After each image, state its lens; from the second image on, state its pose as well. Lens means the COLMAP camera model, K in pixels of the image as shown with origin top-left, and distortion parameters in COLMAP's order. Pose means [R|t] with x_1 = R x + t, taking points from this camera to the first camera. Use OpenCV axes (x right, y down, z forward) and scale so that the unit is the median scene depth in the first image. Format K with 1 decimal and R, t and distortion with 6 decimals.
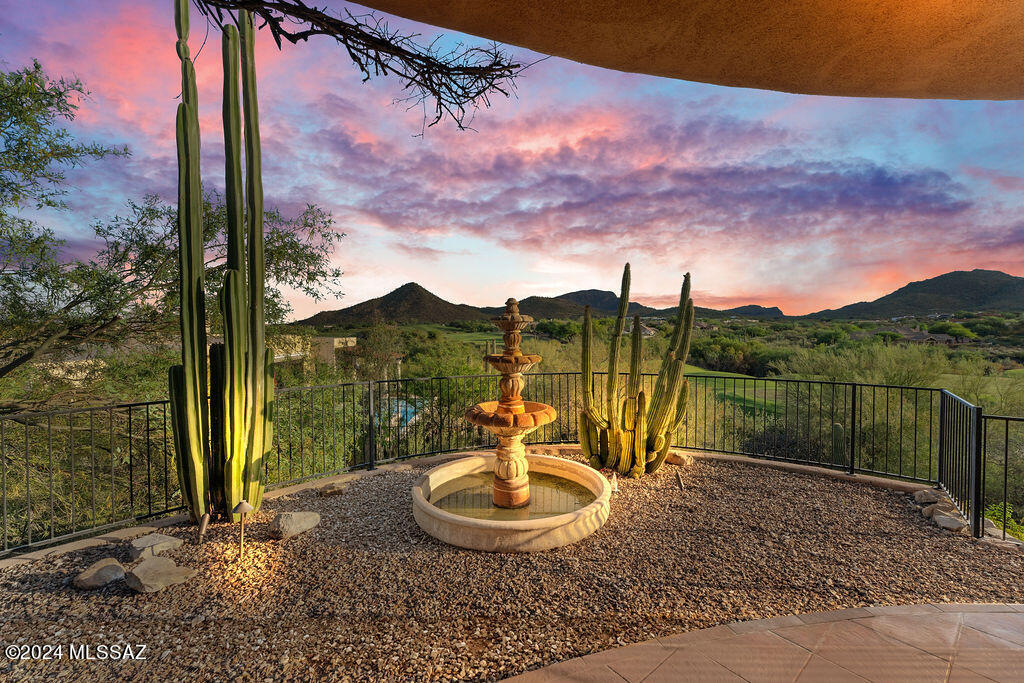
lens RADIAL K [[417.6, 0, 507.3], [0, 417.6, 344.2], [0, 0, 1]] dist [0.006911, 0.000418]
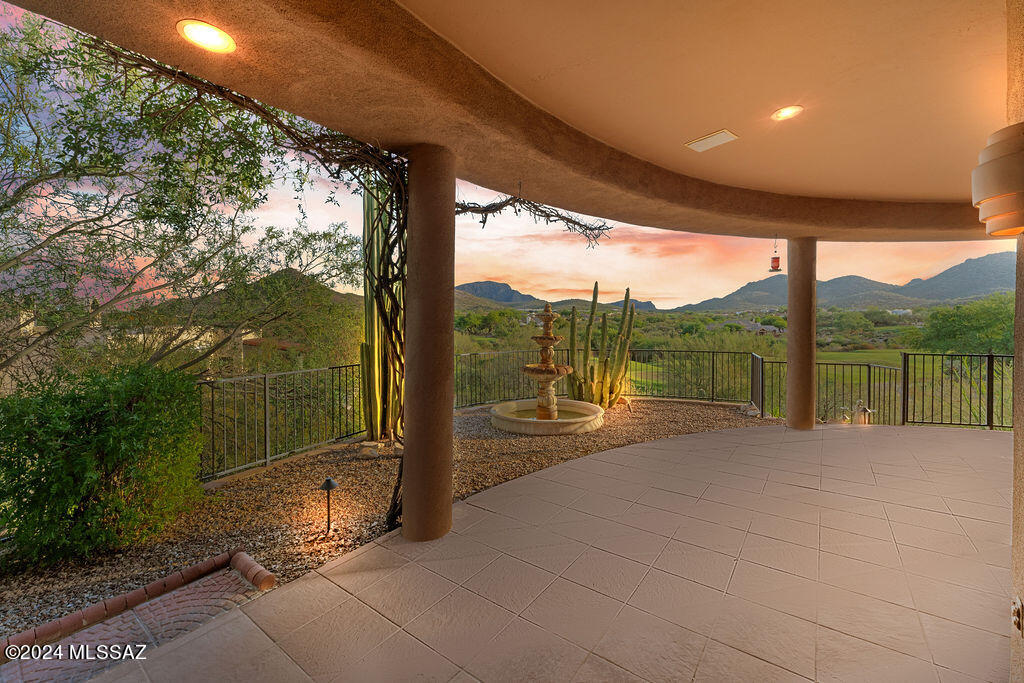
lens RADIAL K [[417.6, 0, 514.3], [0, 417.6, 330.4], [0, 0, 1]] dist [0.006911, 0.000418]
pose [[0.967935, -0.003046, 0.251183, -0.562262], [0.006225, 0.999910, -0.011860, 0.022496], [-0.251124, 0.013043, 0.967867, -0.655105]]
